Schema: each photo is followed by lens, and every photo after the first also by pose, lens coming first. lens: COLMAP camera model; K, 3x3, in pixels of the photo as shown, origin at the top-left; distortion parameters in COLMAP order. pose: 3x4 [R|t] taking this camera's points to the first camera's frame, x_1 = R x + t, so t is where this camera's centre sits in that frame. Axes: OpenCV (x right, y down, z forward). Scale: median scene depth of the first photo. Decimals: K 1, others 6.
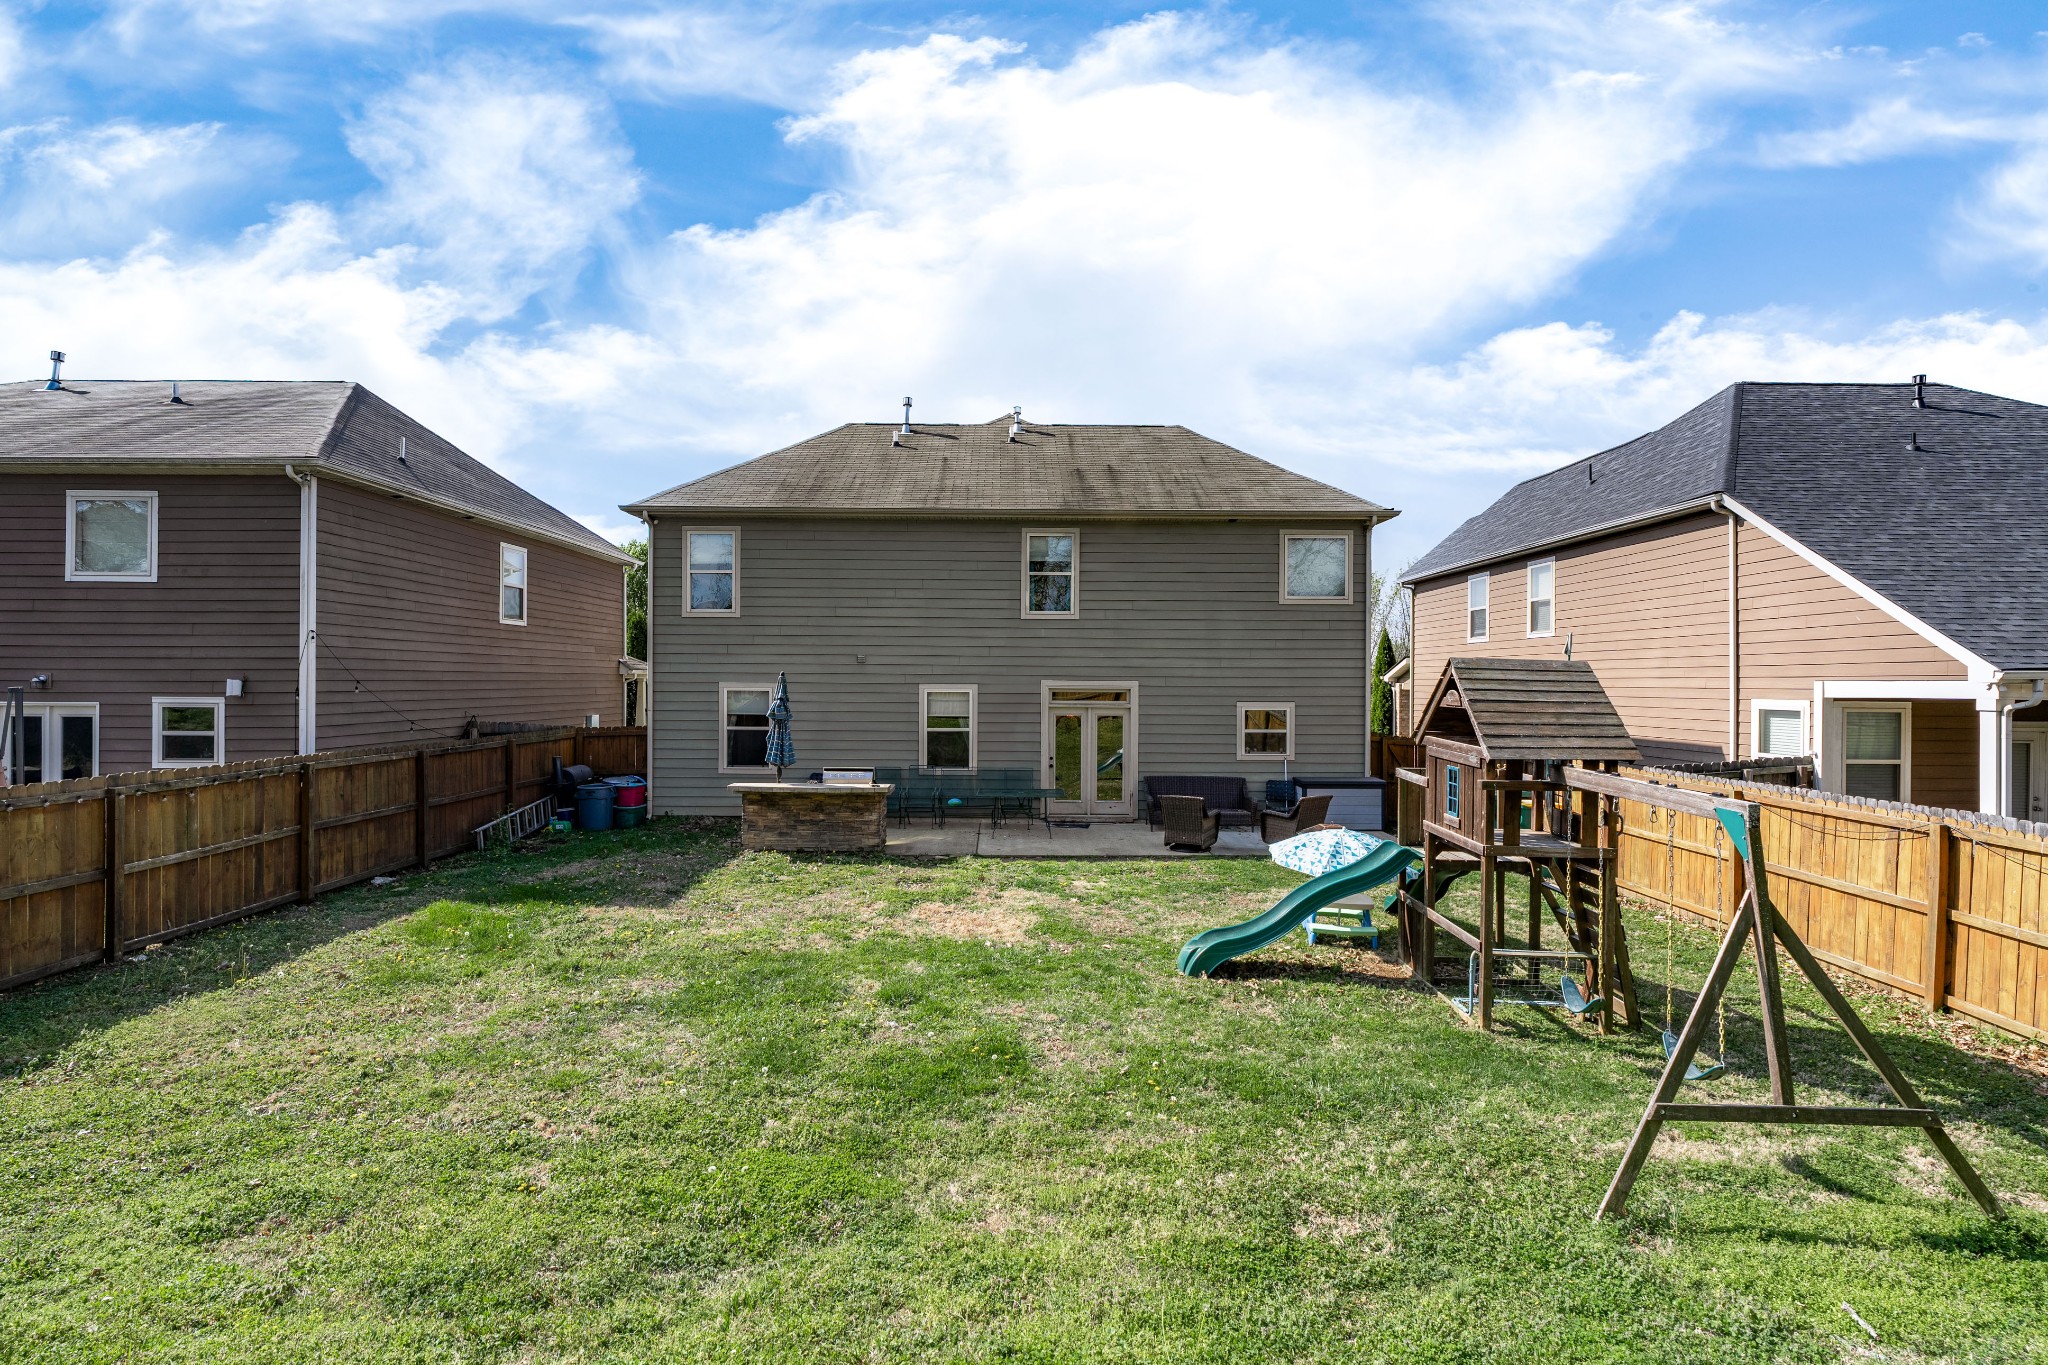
lens RADIAL K [[922.8, 0, 1044.1], [0, 922.8, 700.2], [0, 0, 1]] dist [-0.009132, 0.002103]
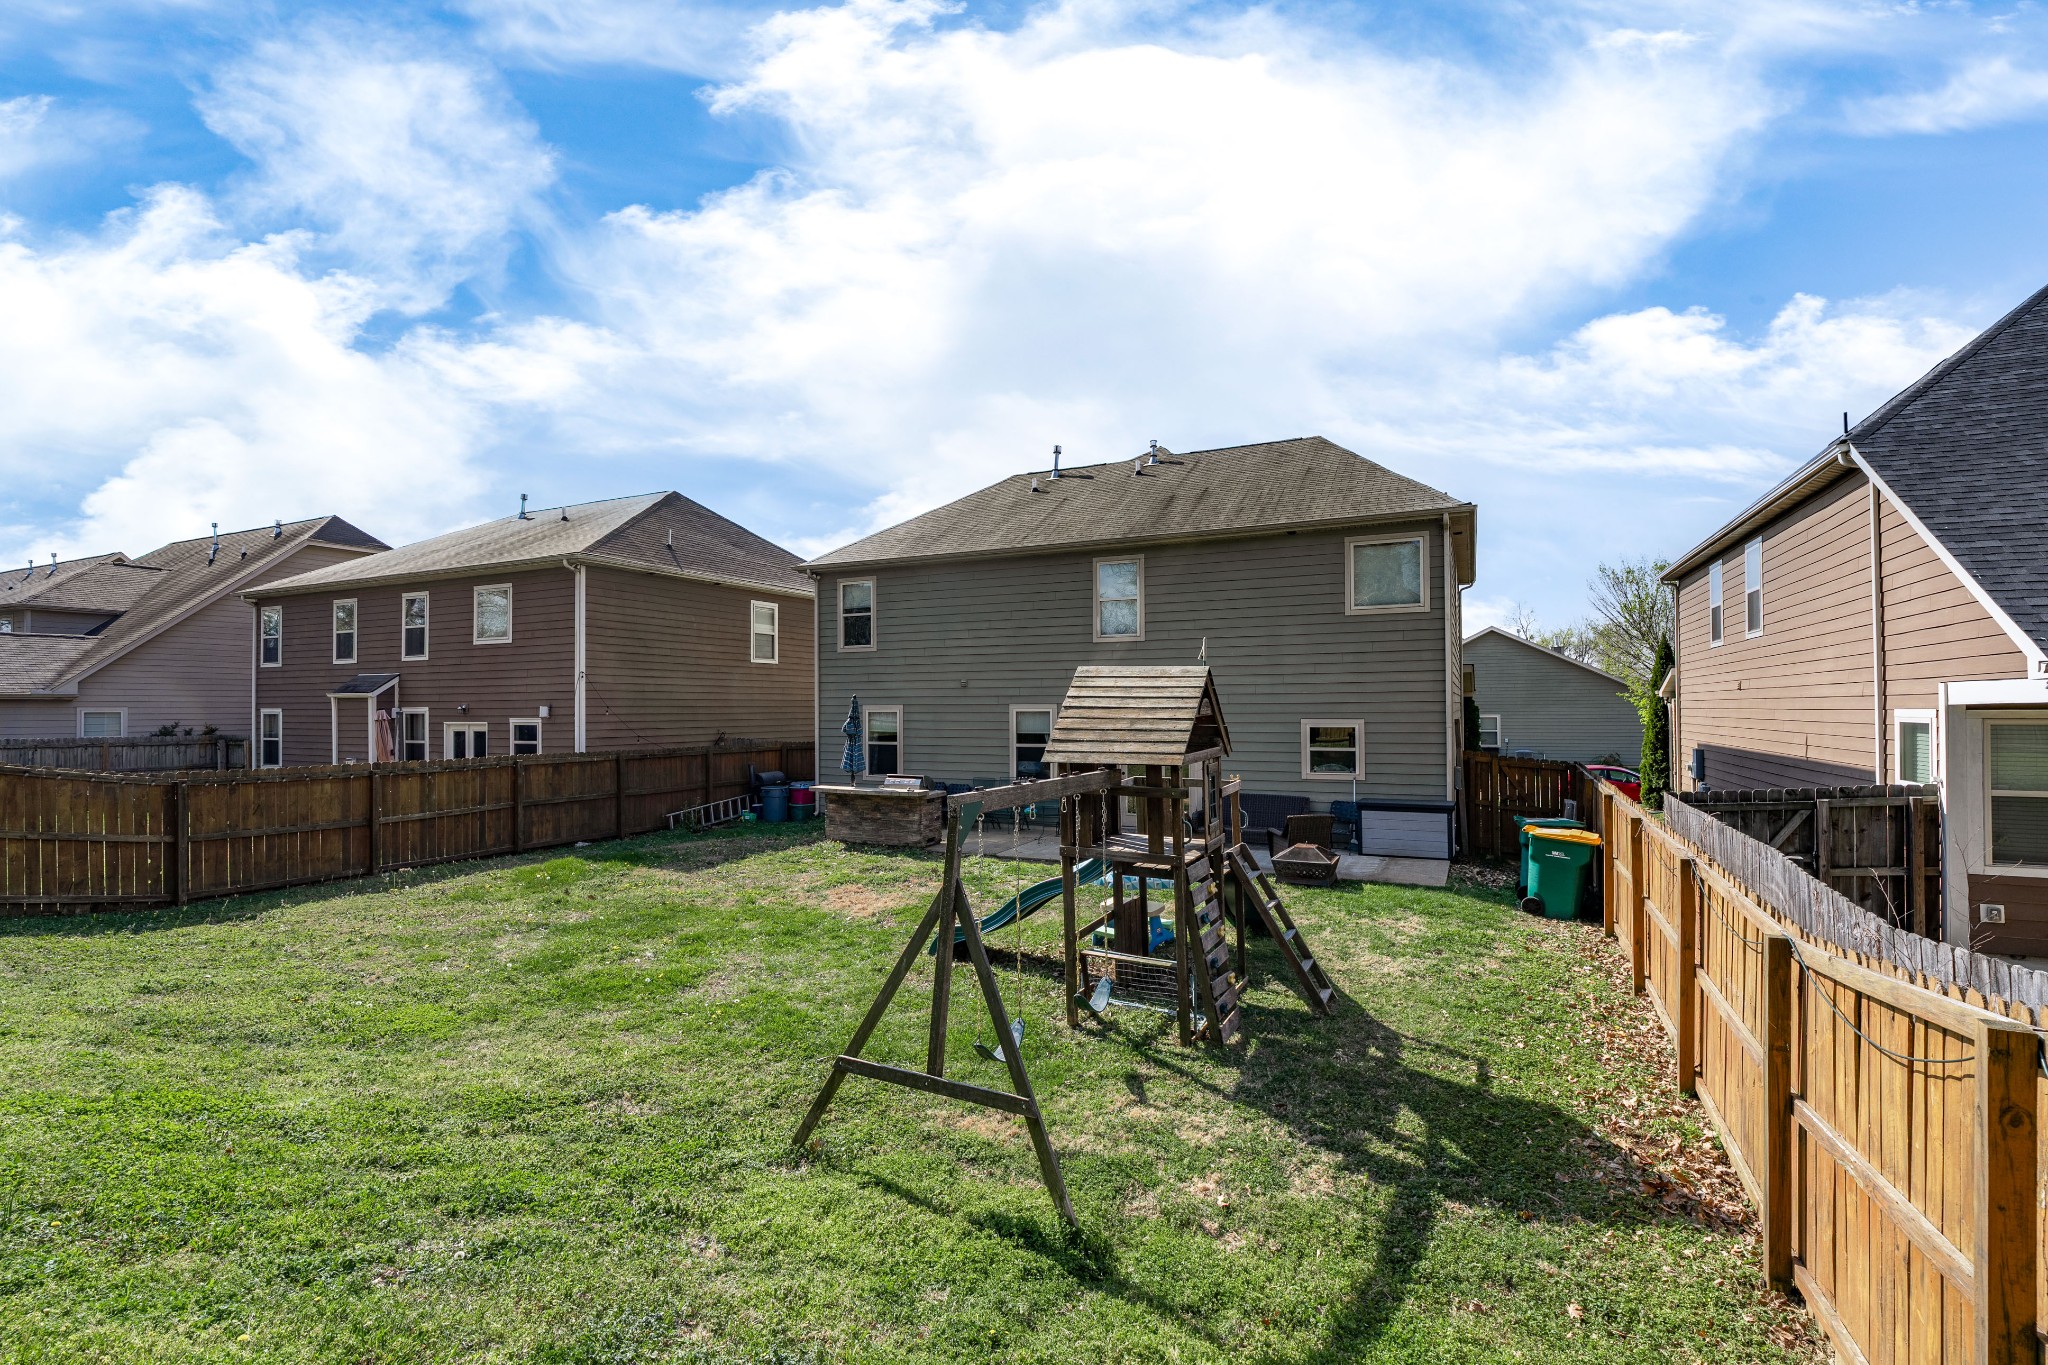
lens RADIAL K [[922.8, 0, 1080.4], [0, 922.8, 706.3], [0, 0, 1]] dist [-0.009132, 0.002103]
pose [[0.900792, -0.011937, -0.434086, 0.432982], [0.002182, 0.999734, -0.022963, 0.010791], [0.434245, 0.019738, 0.900579, 0.029036]]
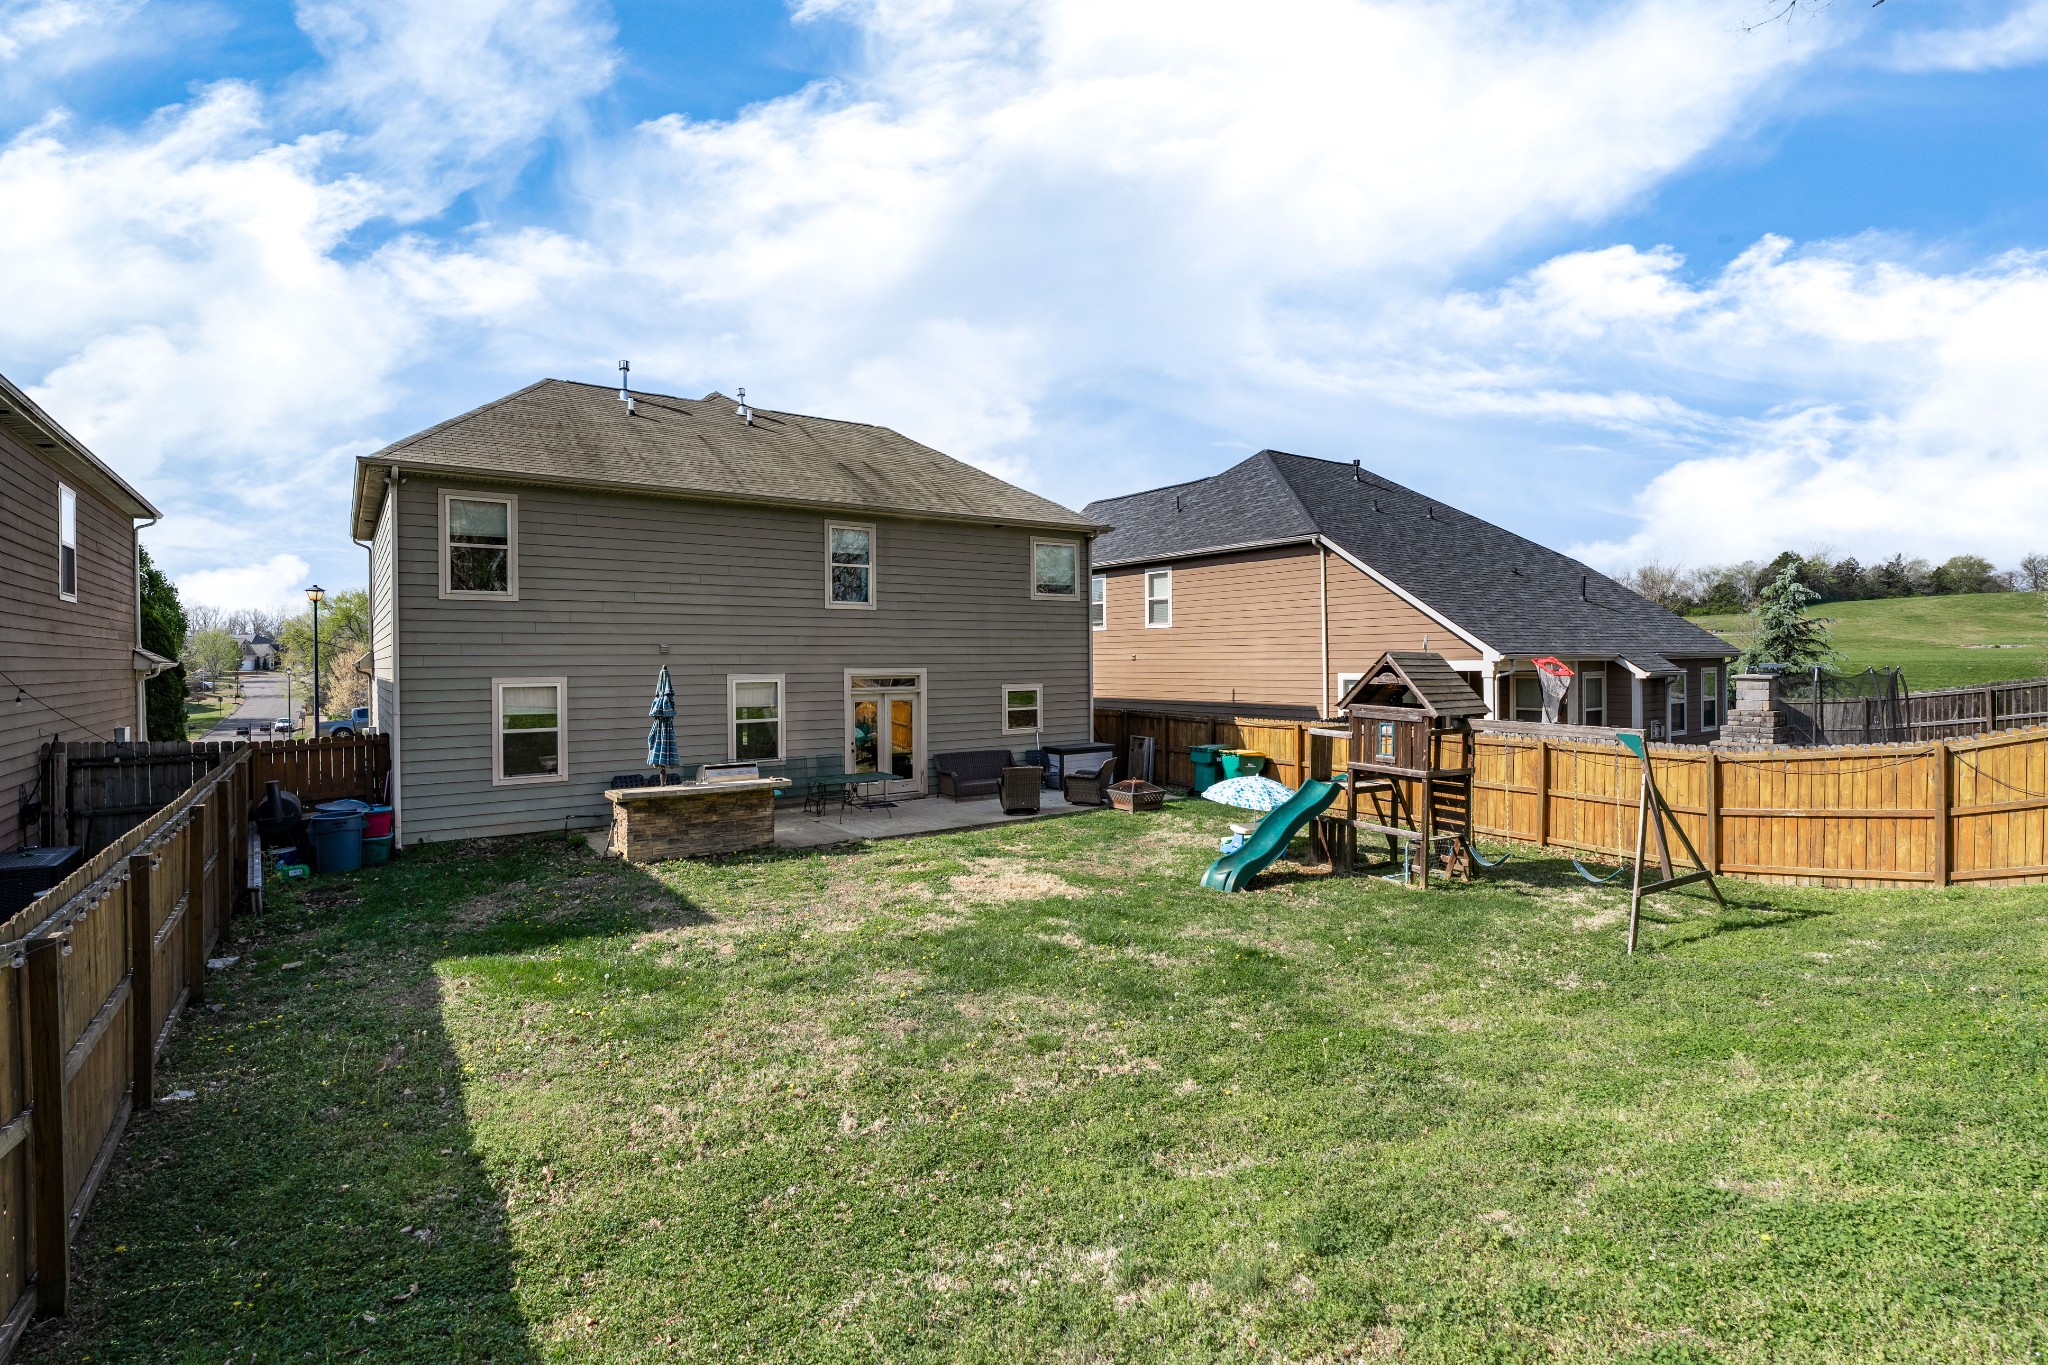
lens RADIAL K [[922.8, 0, 1028.7], [0, 922.8, 670.4], [0, 0, 1]] dist [-0.009132, 0.002103]
pose [[0.831069, -0.018977, 0.555846, -0.411881], [0.024875, 0.999686, -0.003062, -0.011368], [-0.555613, 0.016371, 0.831280, 0.029559]]
